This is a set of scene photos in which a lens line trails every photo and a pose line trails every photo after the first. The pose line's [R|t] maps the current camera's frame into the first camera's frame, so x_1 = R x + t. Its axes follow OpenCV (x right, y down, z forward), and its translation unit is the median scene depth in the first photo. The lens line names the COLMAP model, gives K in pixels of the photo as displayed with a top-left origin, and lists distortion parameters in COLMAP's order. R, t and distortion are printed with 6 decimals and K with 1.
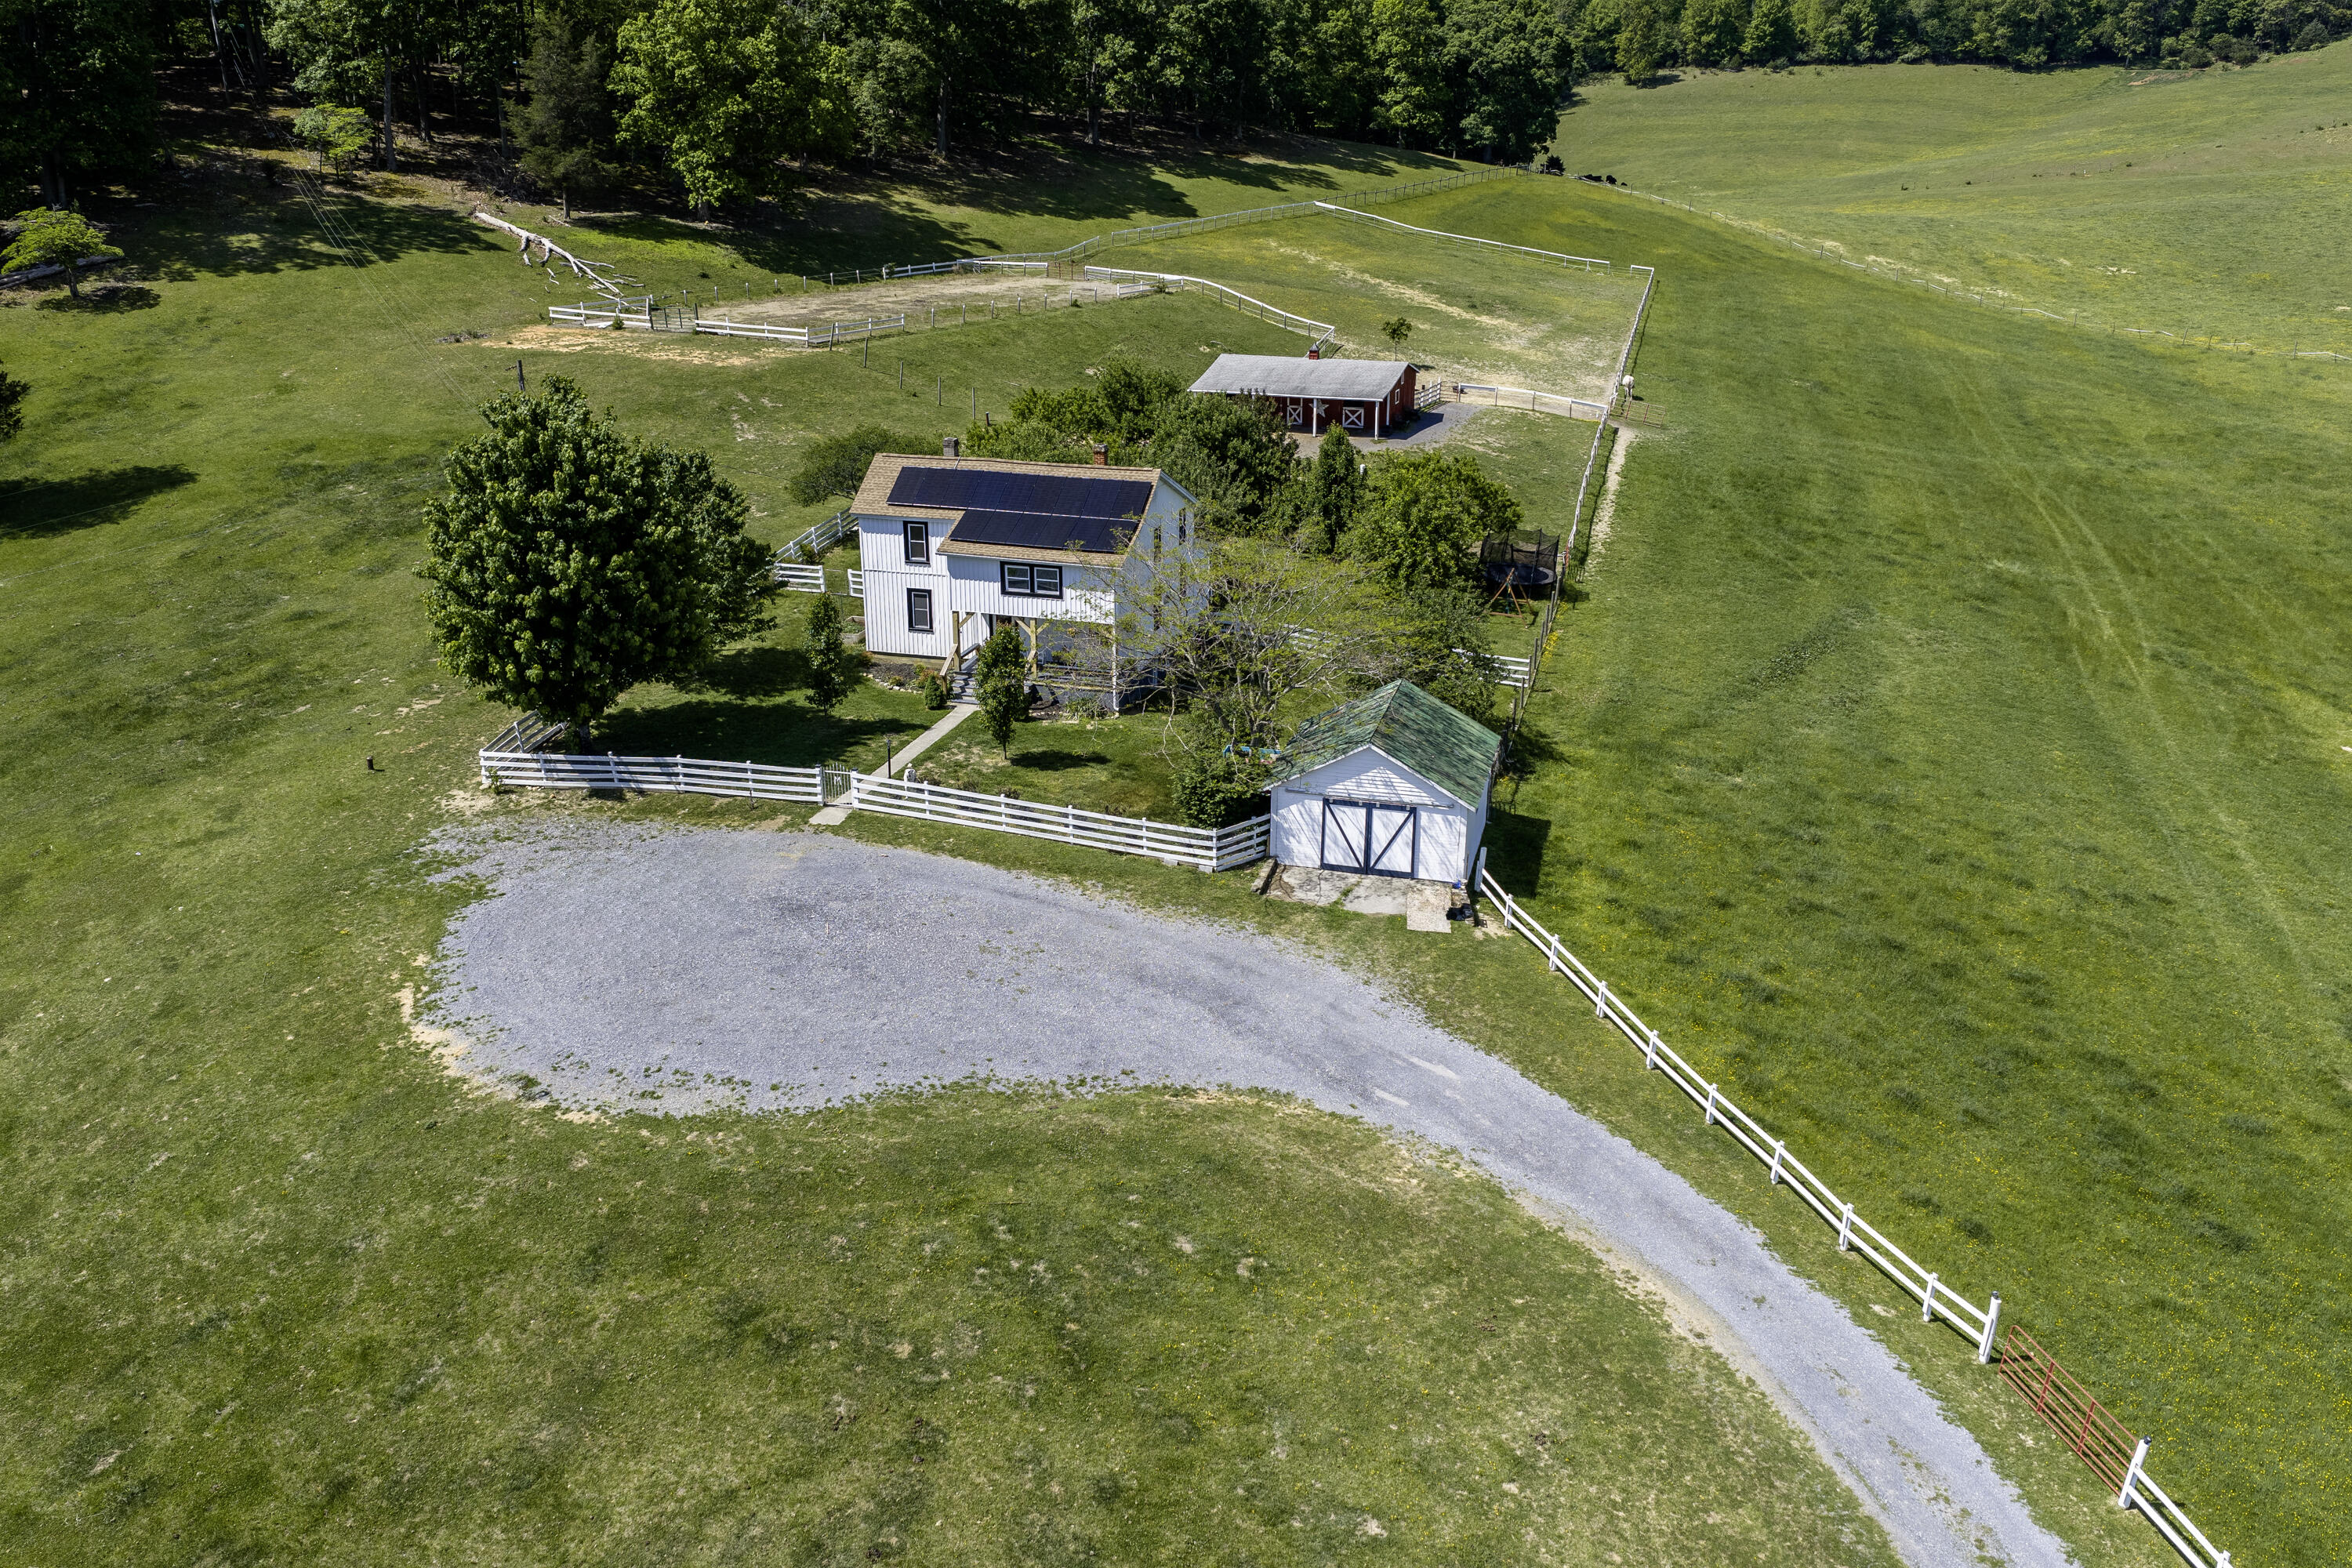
lens RADIAL K [[1941.1, 0, 1175.4], [0, 1941.1, 779.5], [0, 0, 1]] dist [0.001920, -0.006837]
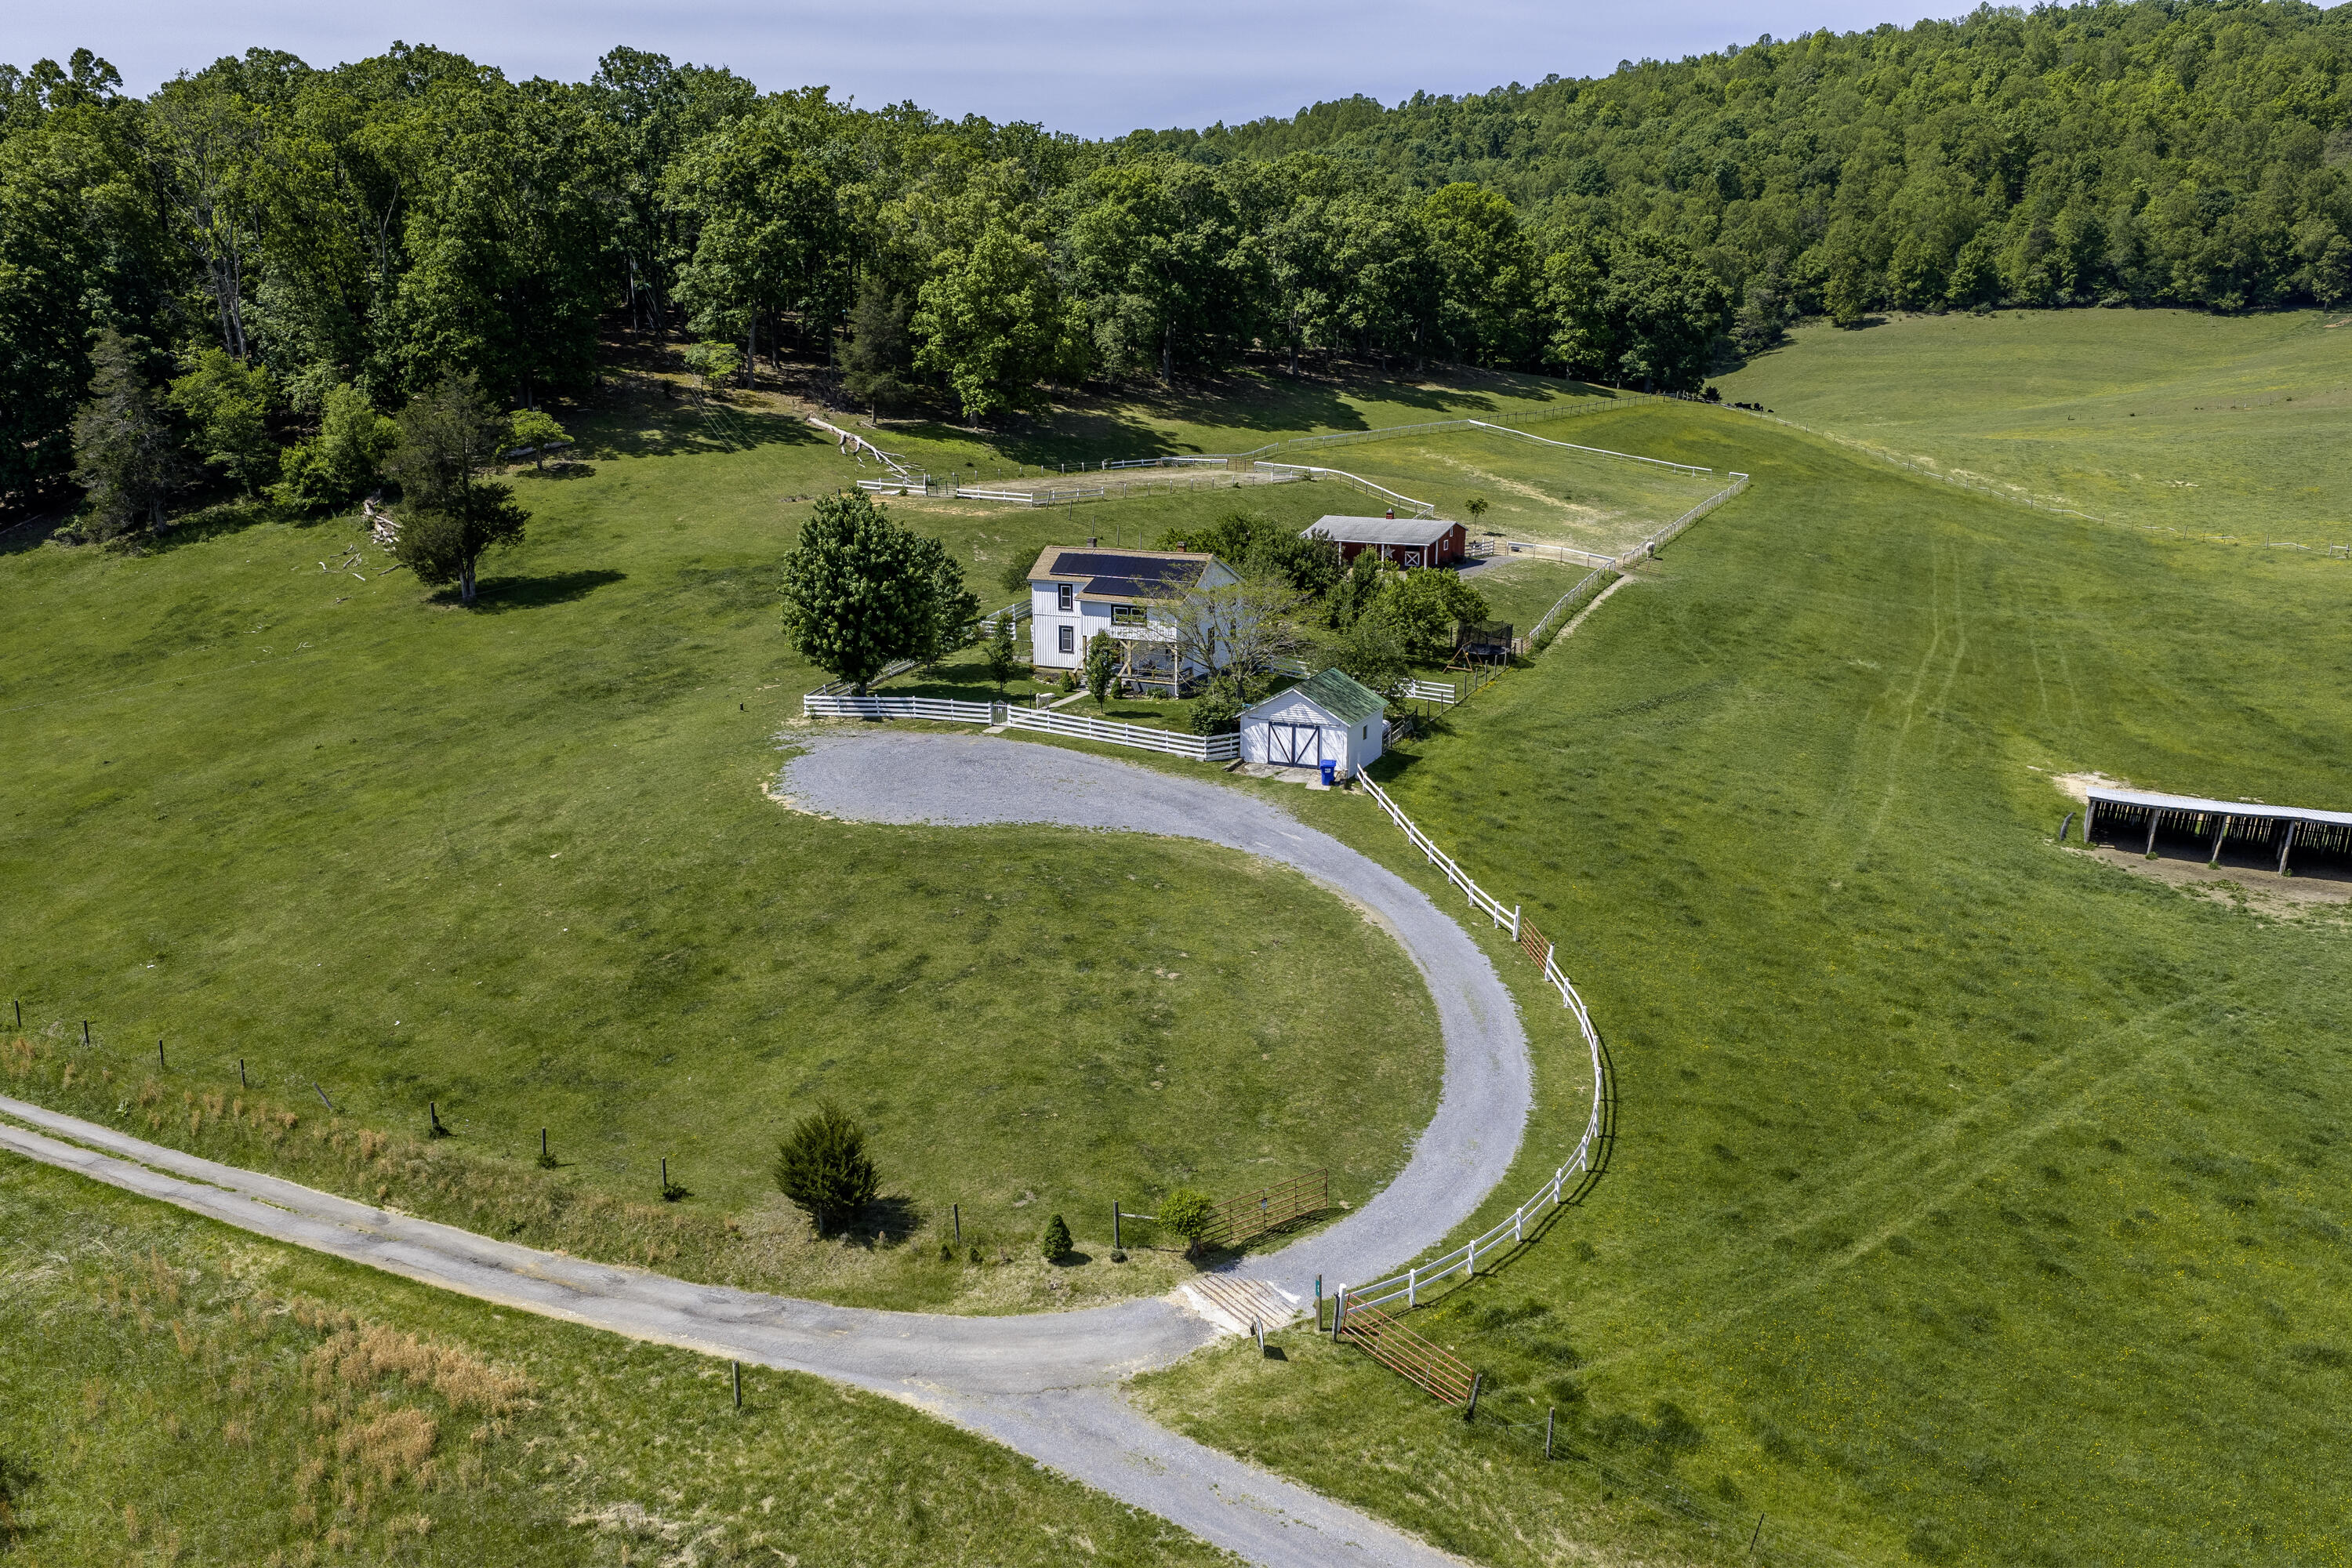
lens RADIAL K [[1959.9, 0, 1170.7], [0, 1959.9, 774.2], [0, 0, 1]] dist [0.005063, -0.015320]
pose [[0.989468, 0.031811, -0.141216, 0.109670], [-0.048420, 0.992094, -0.115784, 0.121518], [0.136416, 0.121402, 0.983185, -0.339953]]
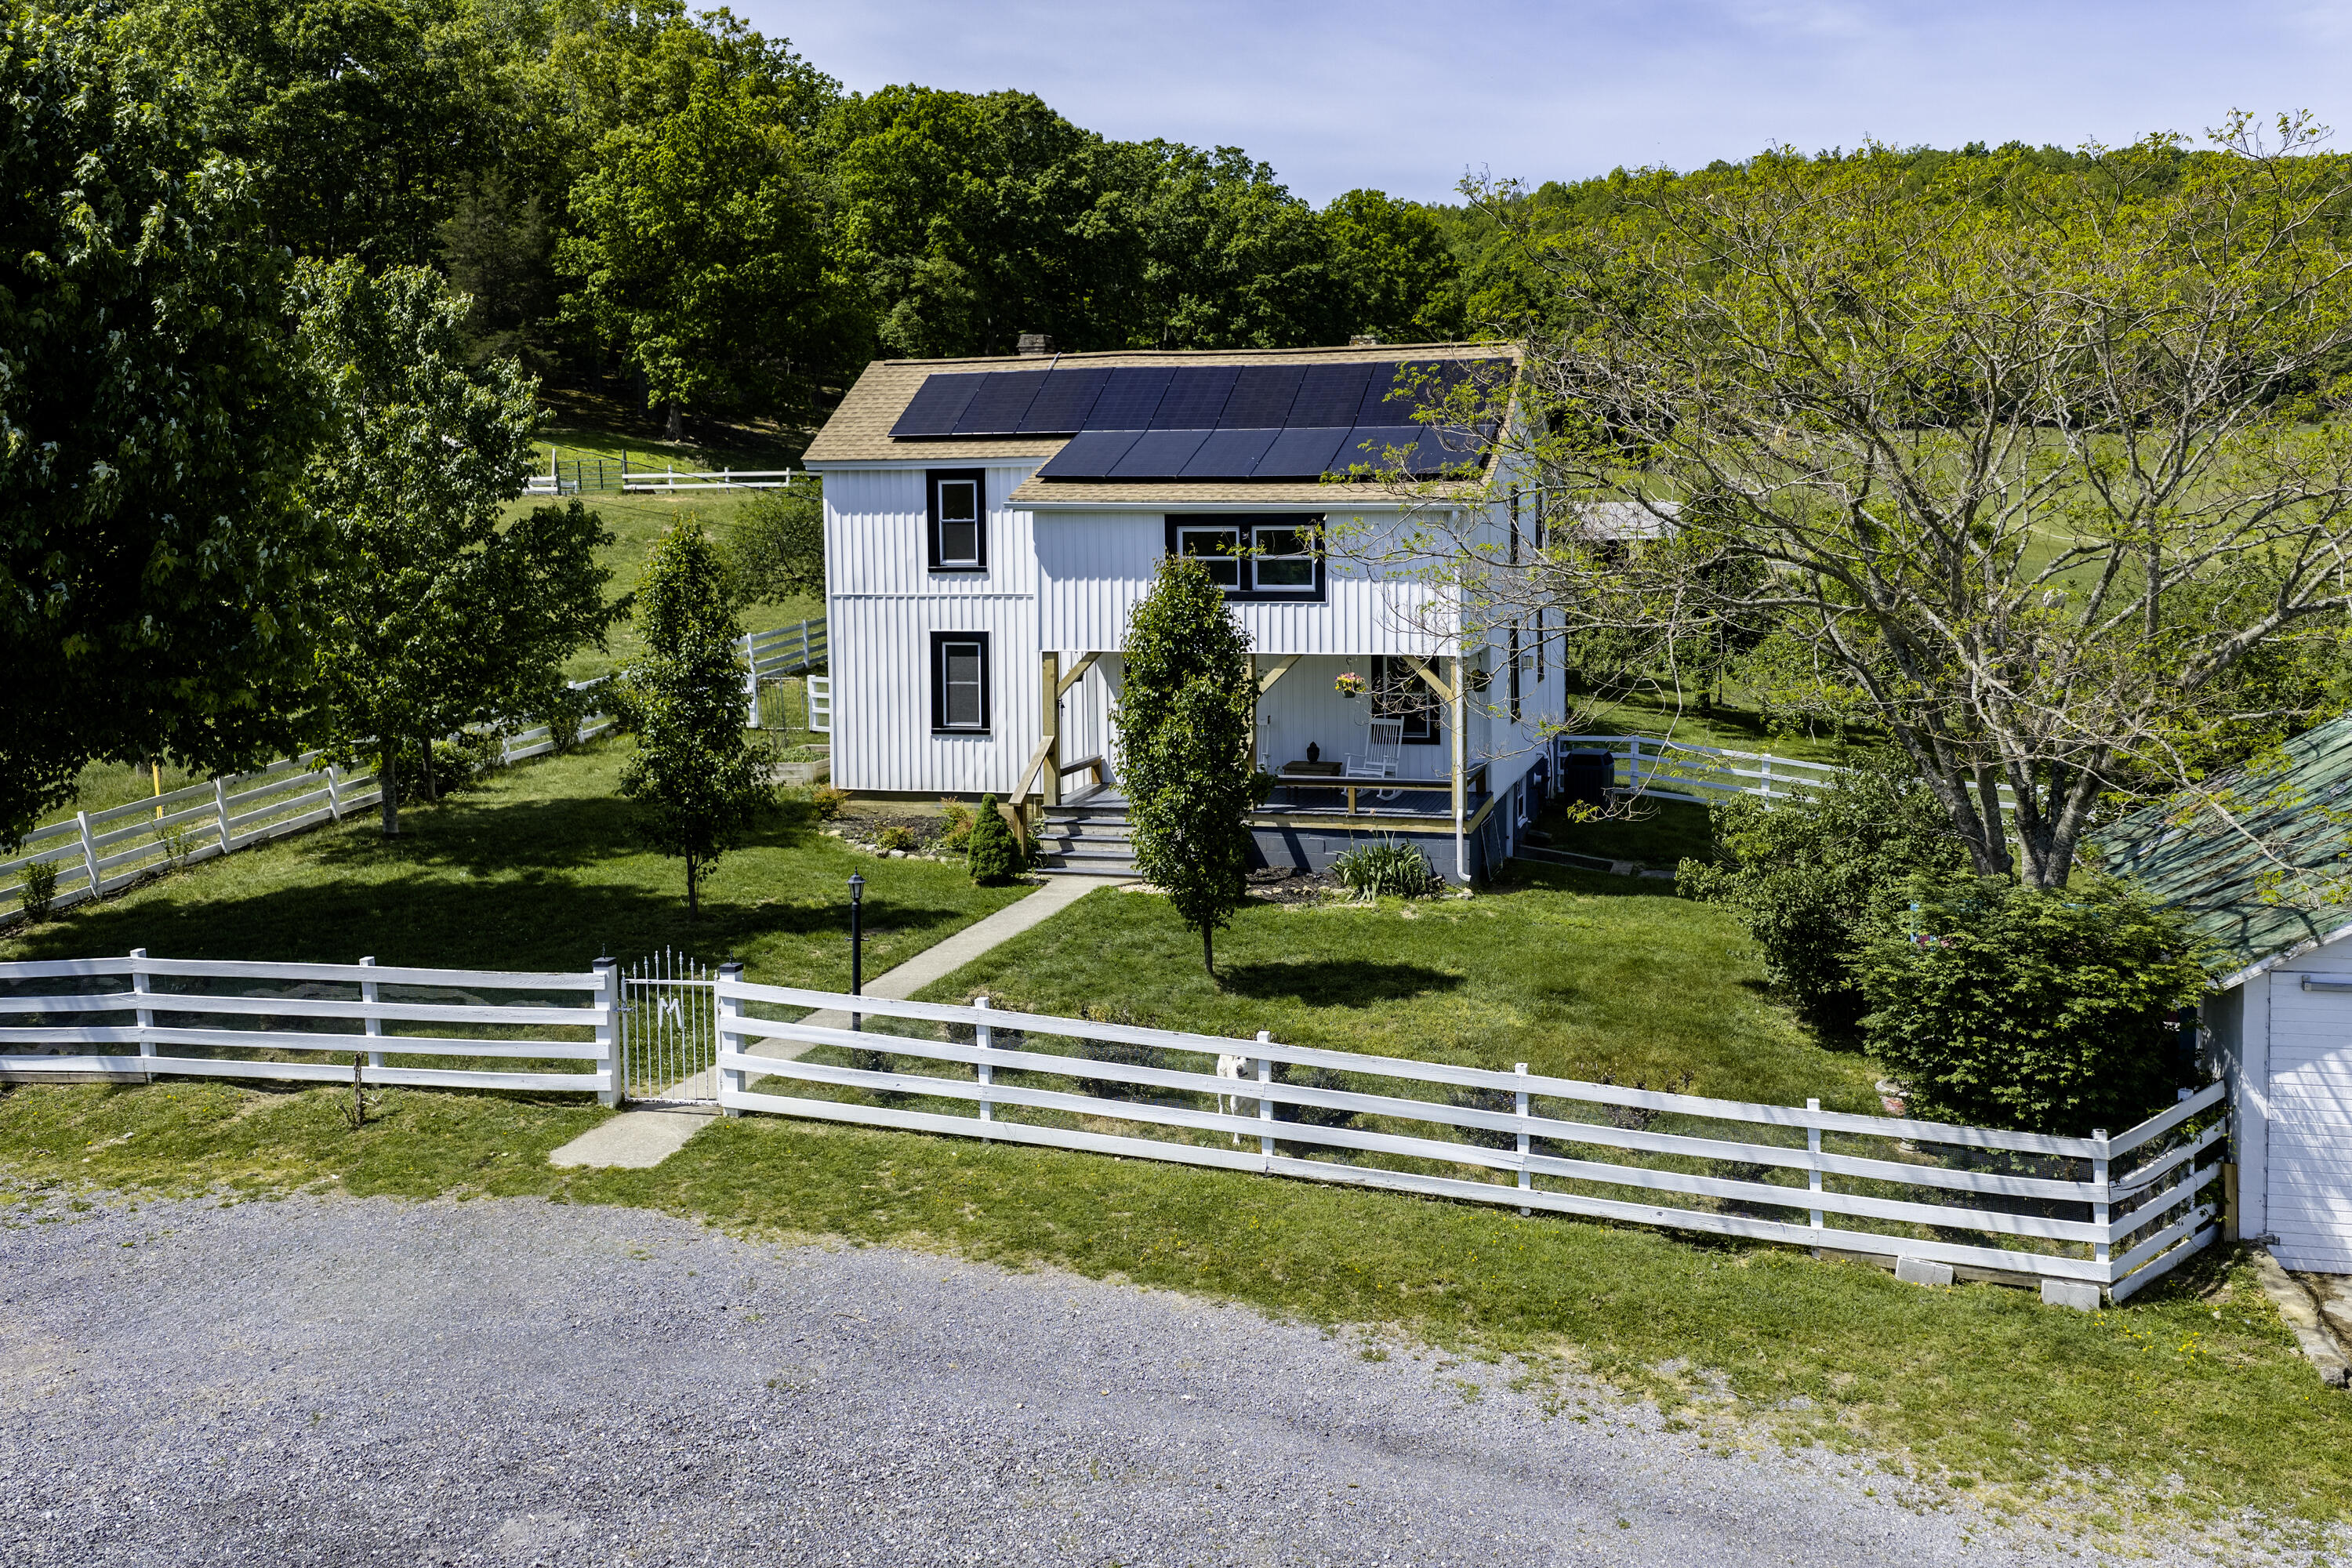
lens RADIAL K [[1969.4, 0, 1346.4], [0, 1969.4, 646.6], [0, 0, 1]] dist [0.007034, -0.002633]
pose [[0.997307, -0.006048, 0.073095, -0.045175], [0.026028, 0.960917, -0.275609, 0.015017], [-0.068571, 0.276770, 0.958487, 0.331950]]
